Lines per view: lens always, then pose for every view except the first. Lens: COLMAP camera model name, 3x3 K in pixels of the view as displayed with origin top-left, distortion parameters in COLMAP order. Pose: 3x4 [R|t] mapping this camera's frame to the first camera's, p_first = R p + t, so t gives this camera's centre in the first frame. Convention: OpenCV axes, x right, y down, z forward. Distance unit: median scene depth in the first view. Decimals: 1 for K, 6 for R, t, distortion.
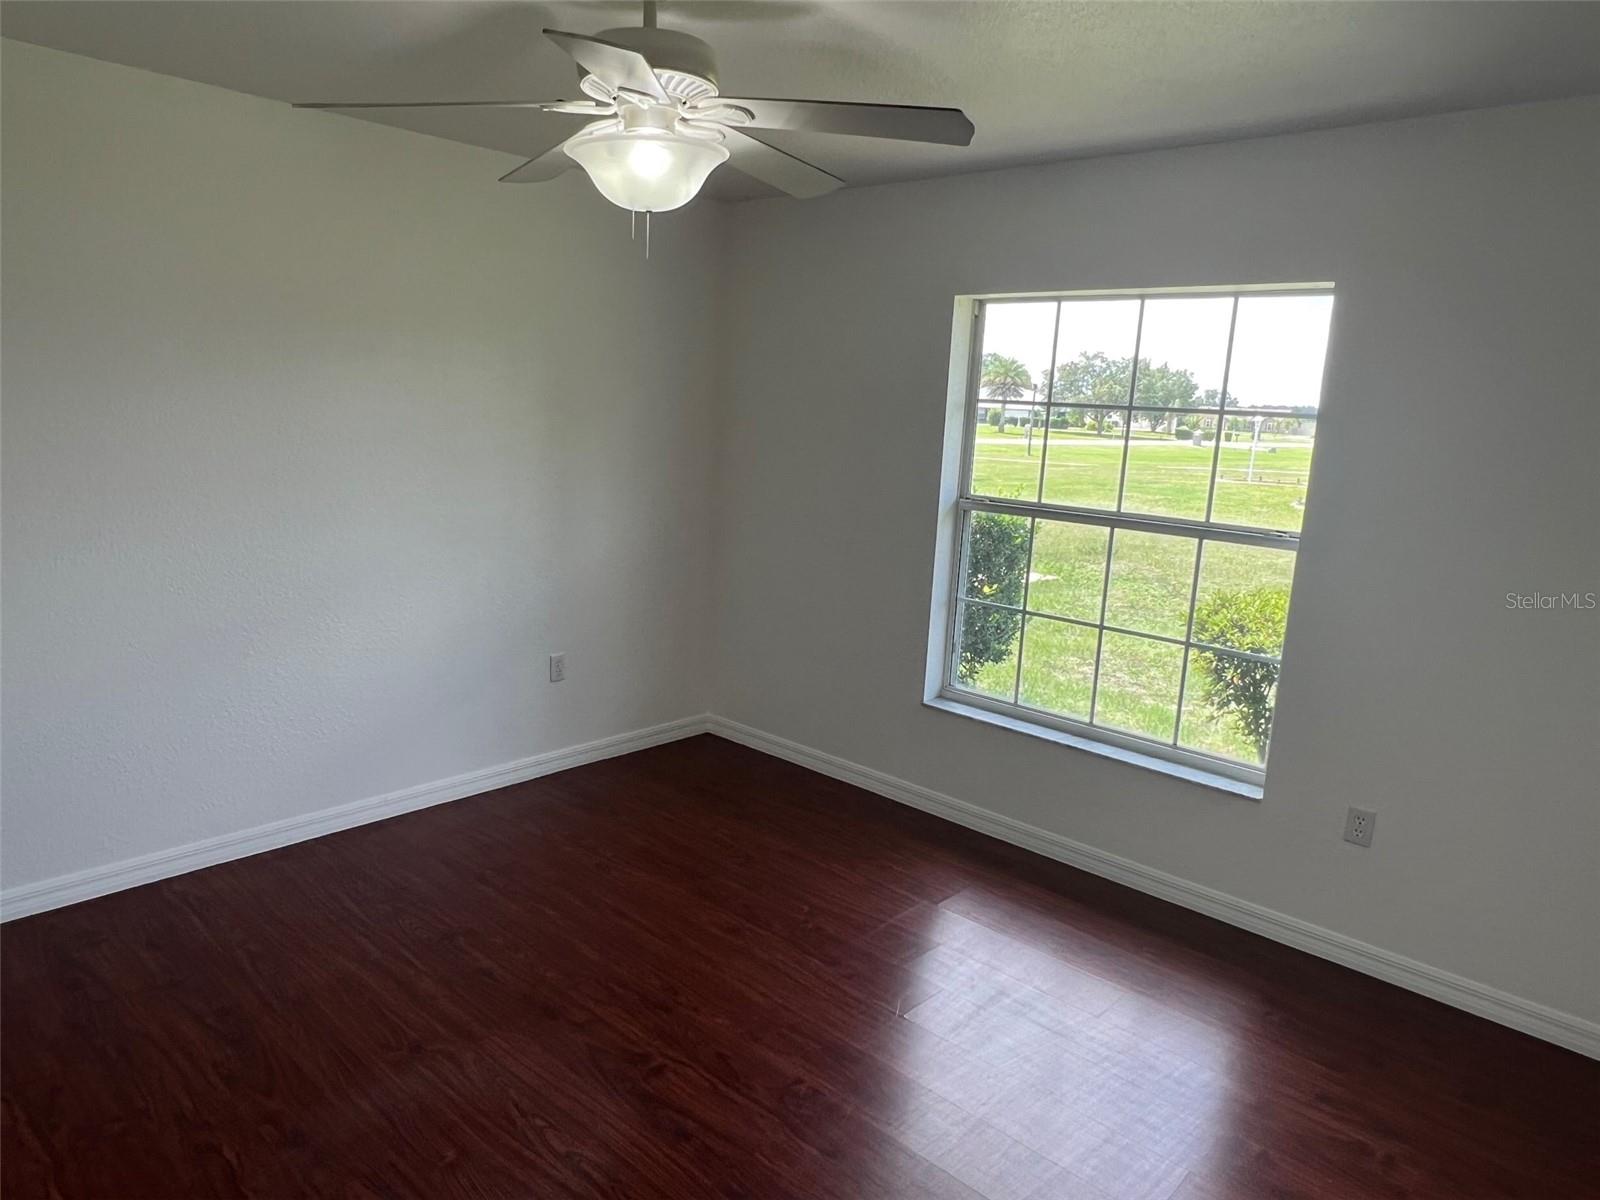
lens RADIAL K [[1049.5, 0, 795.1], [0, 1049.5, 602.0], [0, 0, 1]] dist [-0.003336, -0.004541]
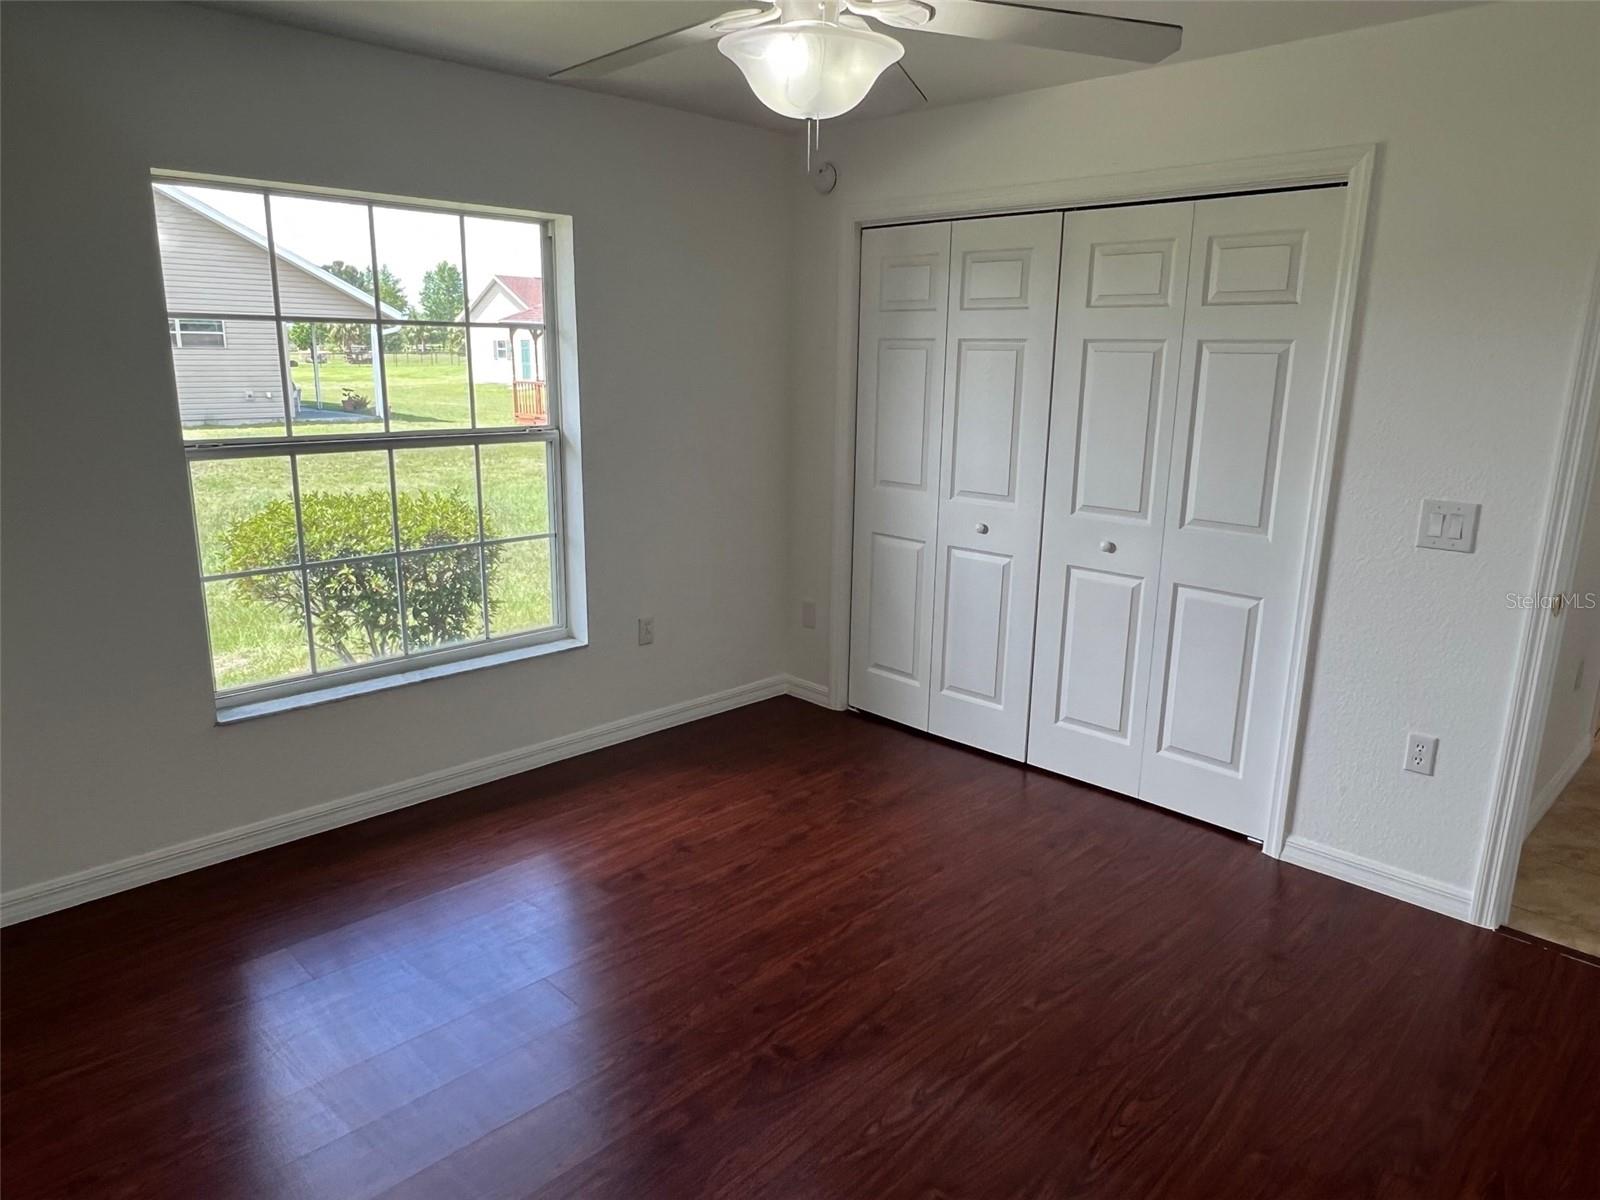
lens RADIAL K [[1041.3, 0, 802.8], [0, 1041.3, 599.7], [0, 0, 1]] dist [0.010136, -0.004296]
pose [[0.043750, -0.289310, 0.956235, -0.621052], [0.170015, 0.945346, 0.278237, -0.141242], [-0.984470, 0.150401, 0.090546, 0.556374]]
